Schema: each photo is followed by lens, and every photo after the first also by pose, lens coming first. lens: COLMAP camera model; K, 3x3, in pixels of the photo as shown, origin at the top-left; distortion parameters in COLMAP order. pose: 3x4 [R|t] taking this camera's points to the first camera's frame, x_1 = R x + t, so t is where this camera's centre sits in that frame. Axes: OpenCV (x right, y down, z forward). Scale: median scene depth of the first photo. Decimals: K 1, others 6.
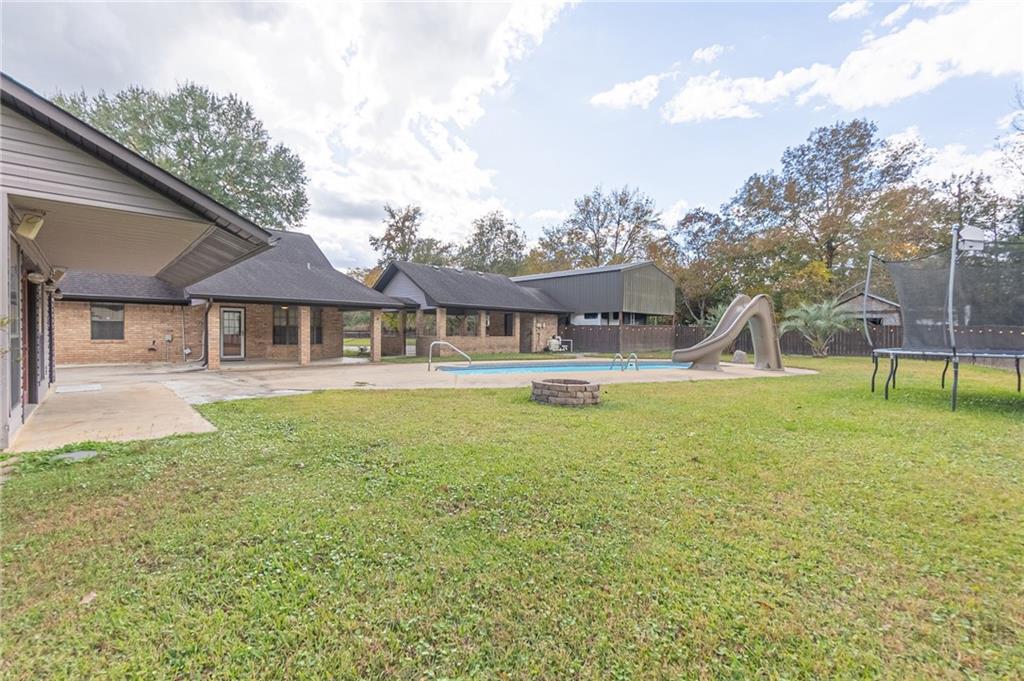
lens RADIAL K [[453.8, 0, 512.0], [0, 453.8, 340.5], [0, 0, 1]] dist [0.000418, 0.000241]
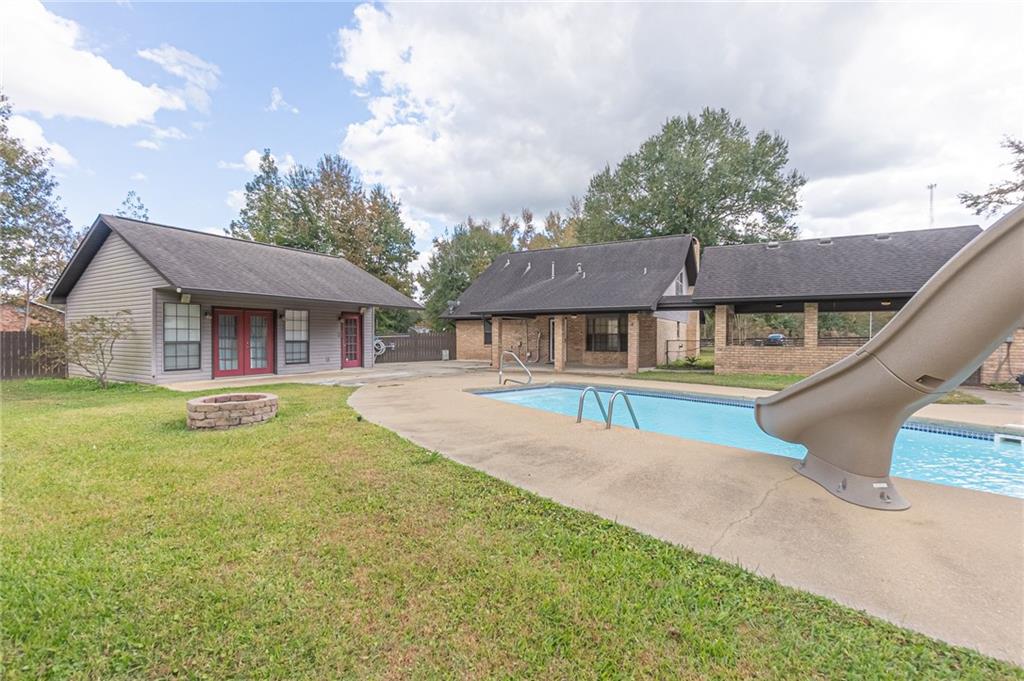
lens RADIAL K [[453.8, 0, 512.0], [0, 453.8, 340.5], [0, 0, 1]] dist [0.000418, 0.000241]
pose [[0.270497, 0.006420, -0.962700, 0.466802], [-0.013678, 0.999902, 0.002825, -0.016935], [0.962624, 0.012404, 0.270558, 0.540346]]
